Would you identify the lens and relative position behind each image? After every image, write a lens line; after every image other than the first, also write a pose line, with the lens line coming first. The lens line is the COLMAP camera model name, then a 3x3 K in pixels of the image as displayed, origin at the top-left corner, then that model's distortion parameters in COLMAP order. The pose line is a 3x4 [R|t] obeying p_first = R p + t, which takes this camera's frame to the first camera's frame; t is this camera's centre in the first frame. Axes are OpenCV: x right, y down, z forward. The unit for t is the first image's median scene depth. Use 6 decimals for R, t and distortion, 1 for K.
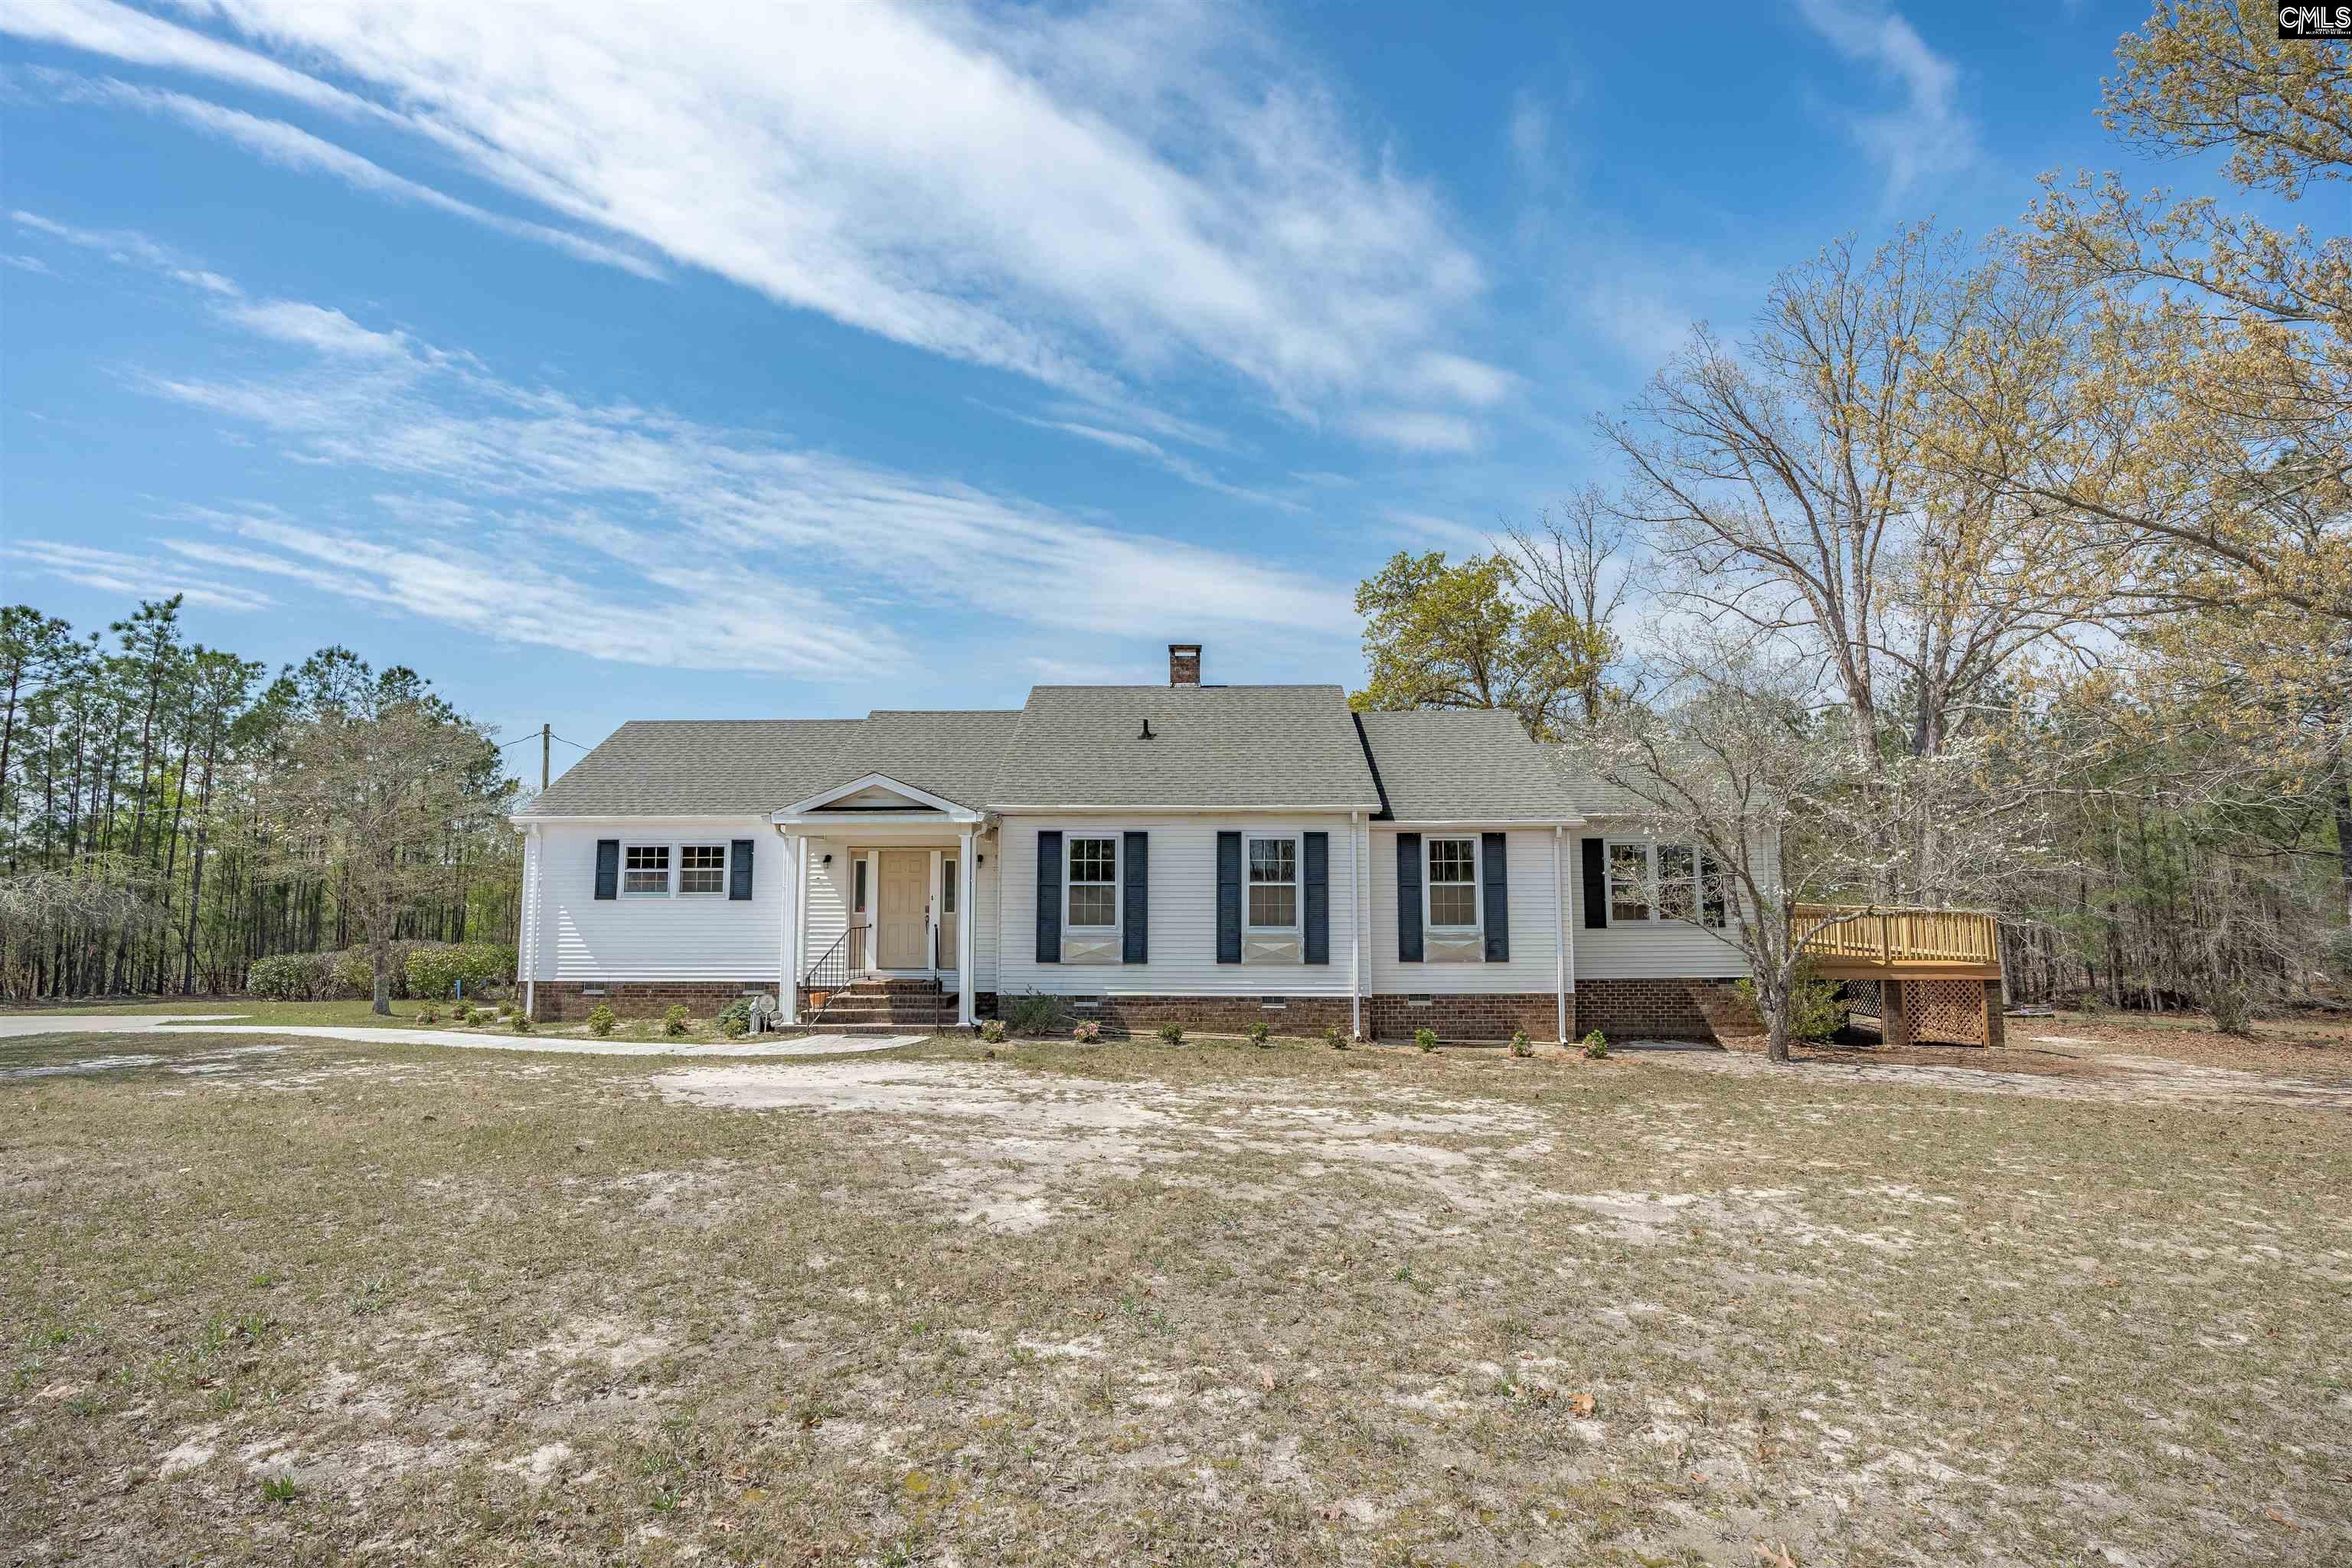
lens RADIAL K [[1081.5, 0, 1174.2], [0, 1081.5, 803.3], [0, 0, 1]] dist [-0.018246, 0.001942]
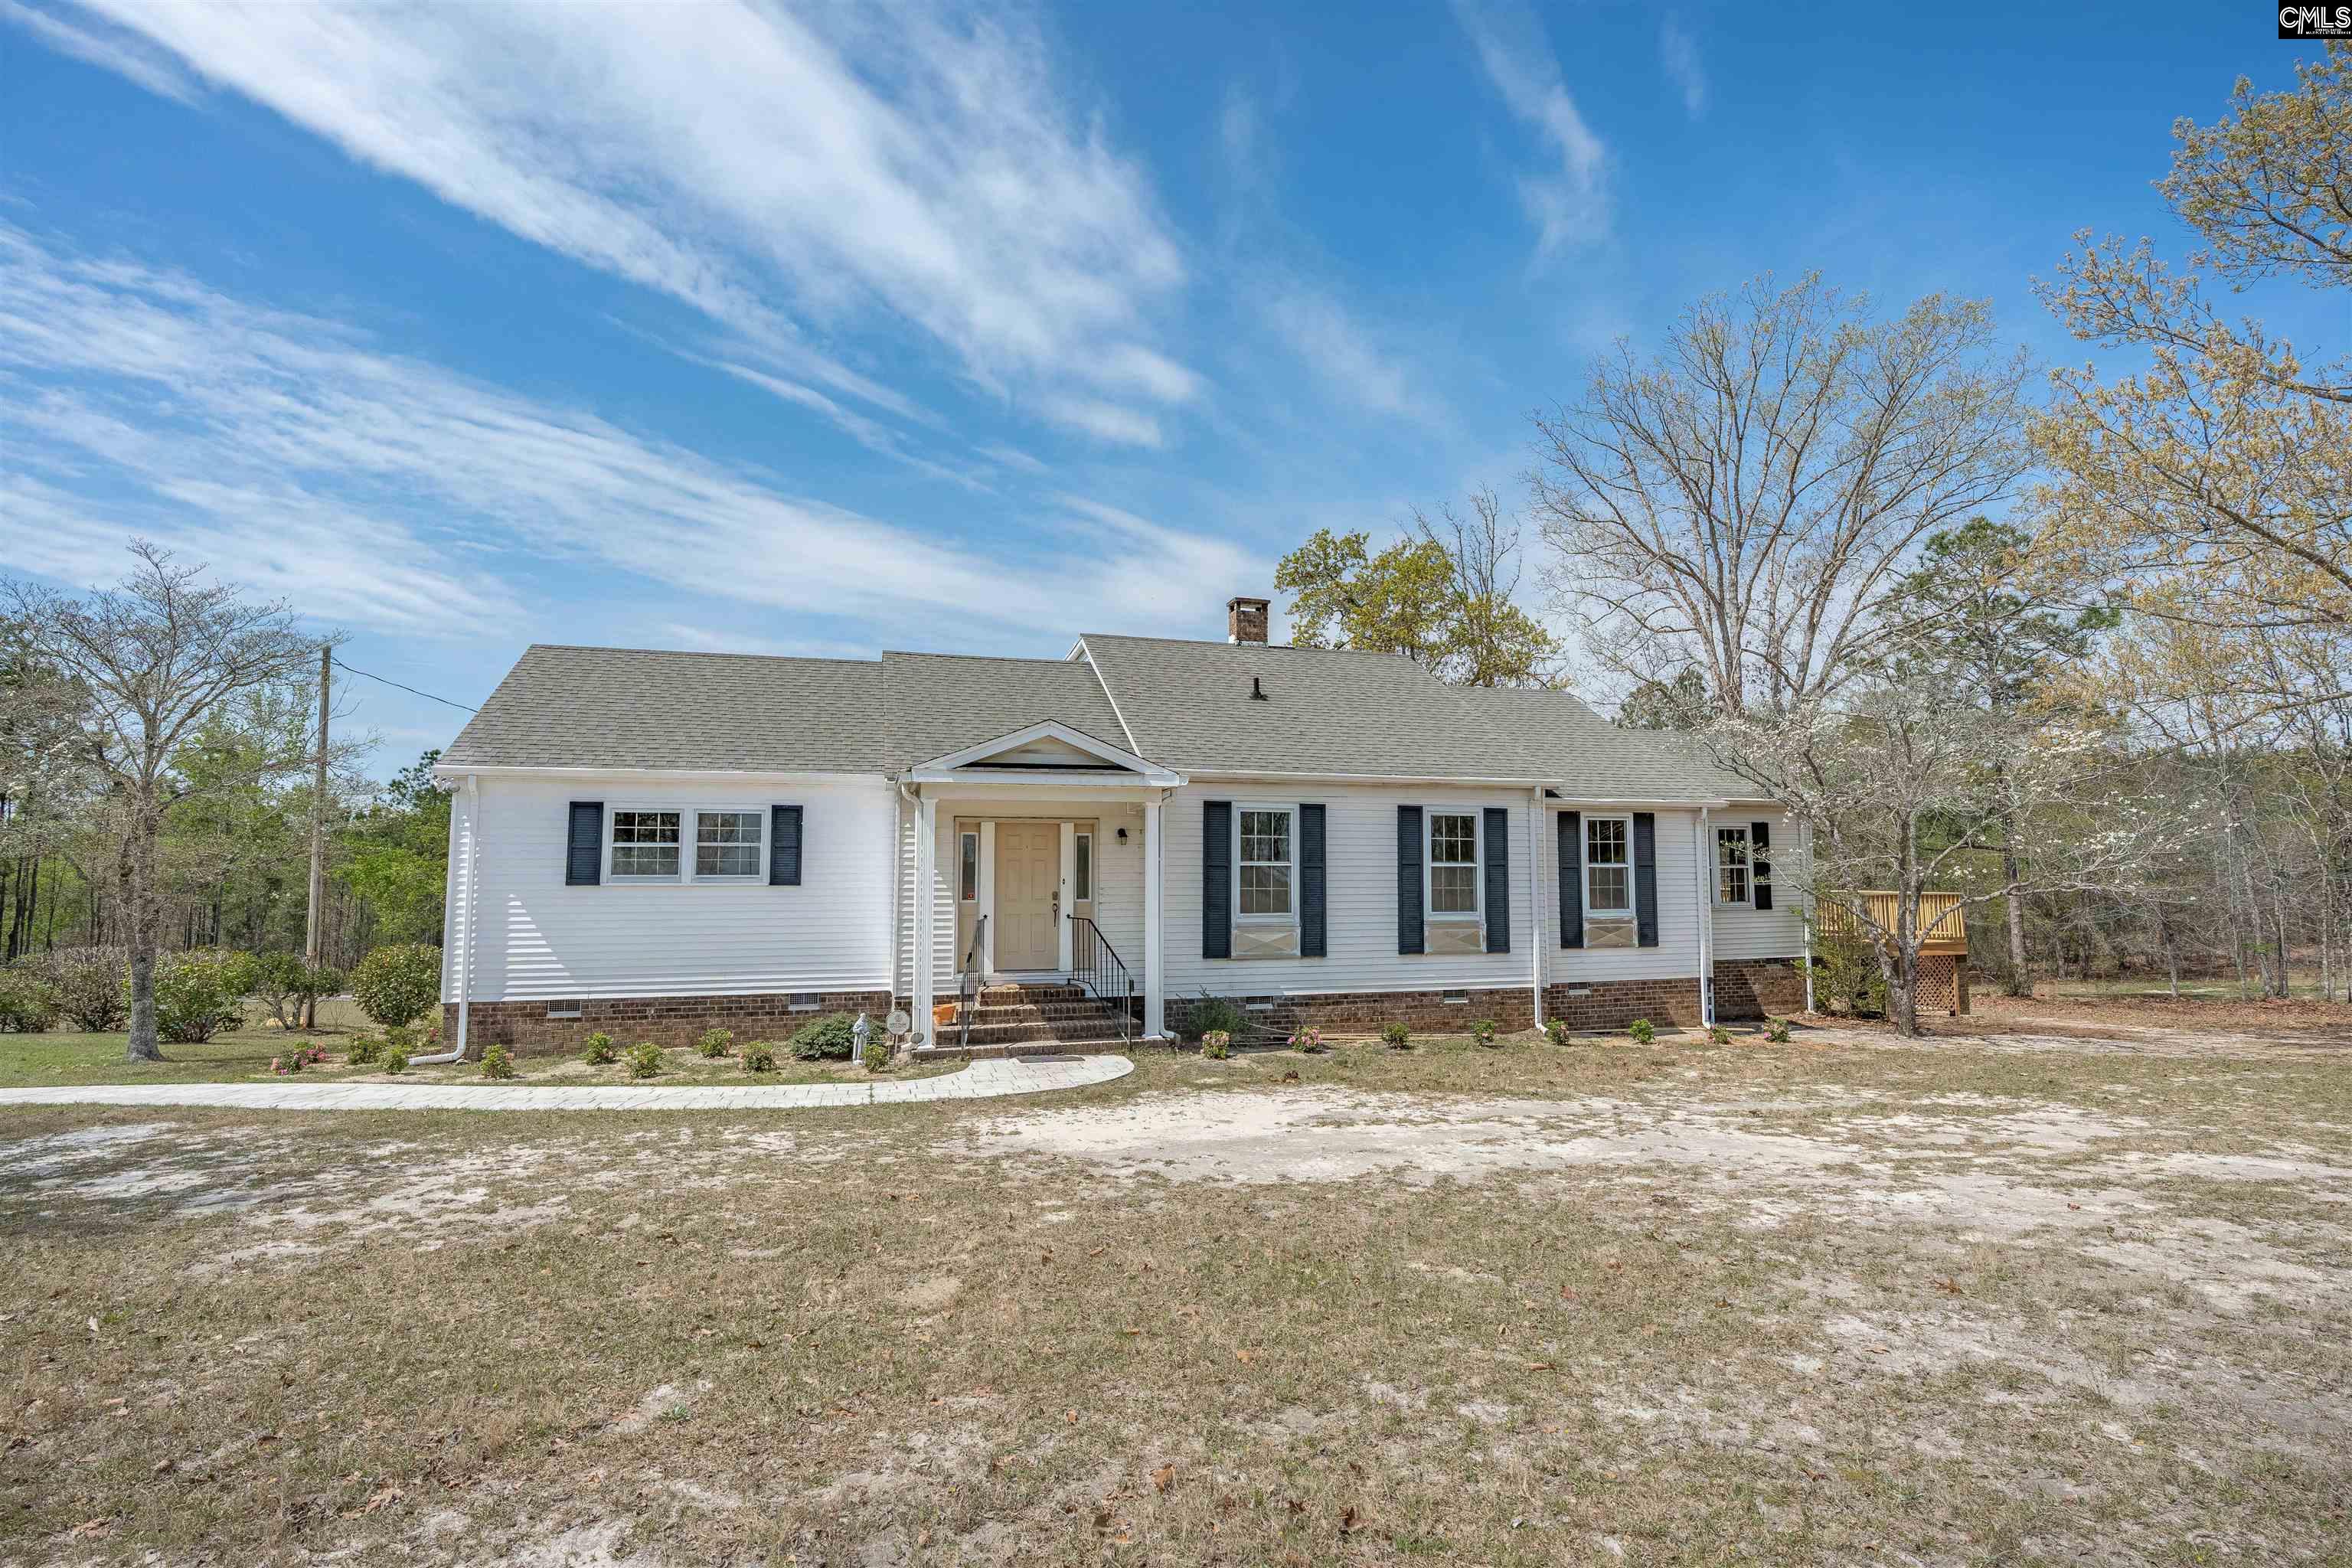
lens RADIAL K [[1081.5, 0, 1154.1], [0, 1081.5, 865.3], [0, 0, 1]] dist [-0.018246, 0.001942]
pose [[0.953064, 0.003506, 0.302747, -0.372201], [-0.022930, 0.997897, 0.060627, 0.023236], [-0.301898, -0.064723, 0.951141, 0.200940]]
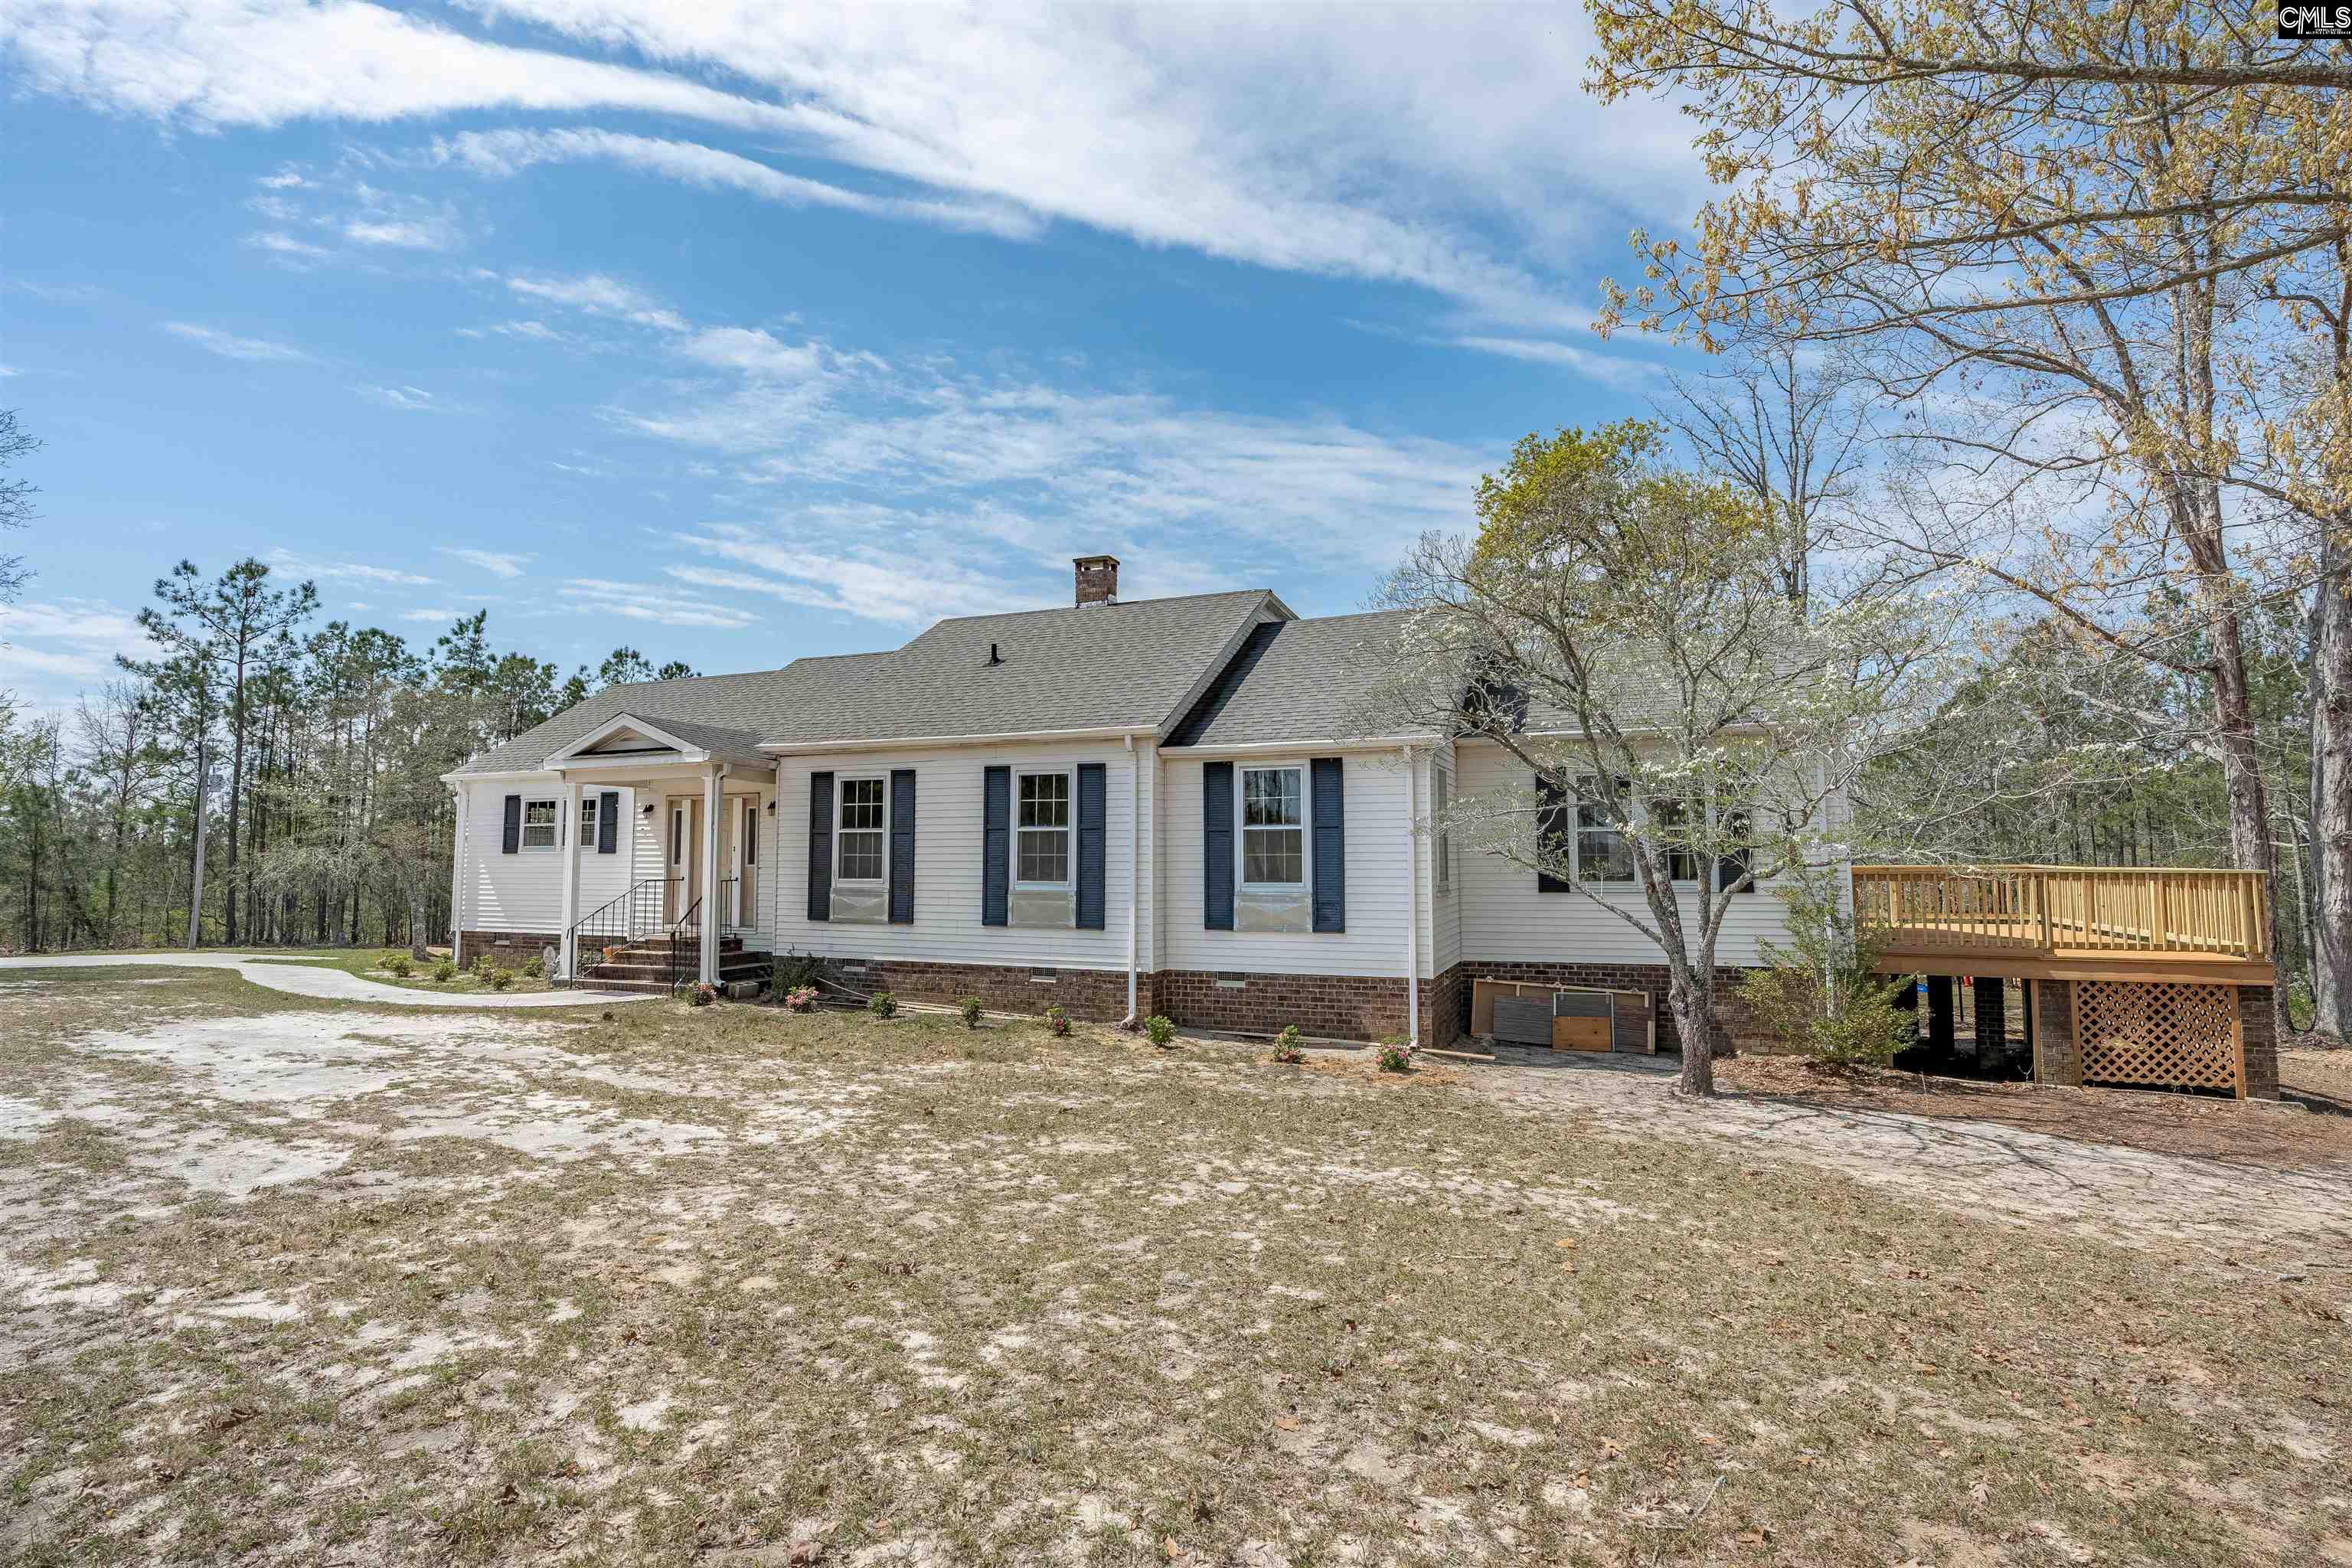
lens RADIAL K [[1081.5, 0, 1160.4], [0, 1081.5, 788.7], [0, 0, 1]] dist [-0.018246, 0.001942]
pose [[0.940202, -0.019351, -0.340066, 0.400841], [0.026823, 0.999491, 0.017285, 0.028892], [0.339558, -0.025373, 0.940243, 0.239933]]
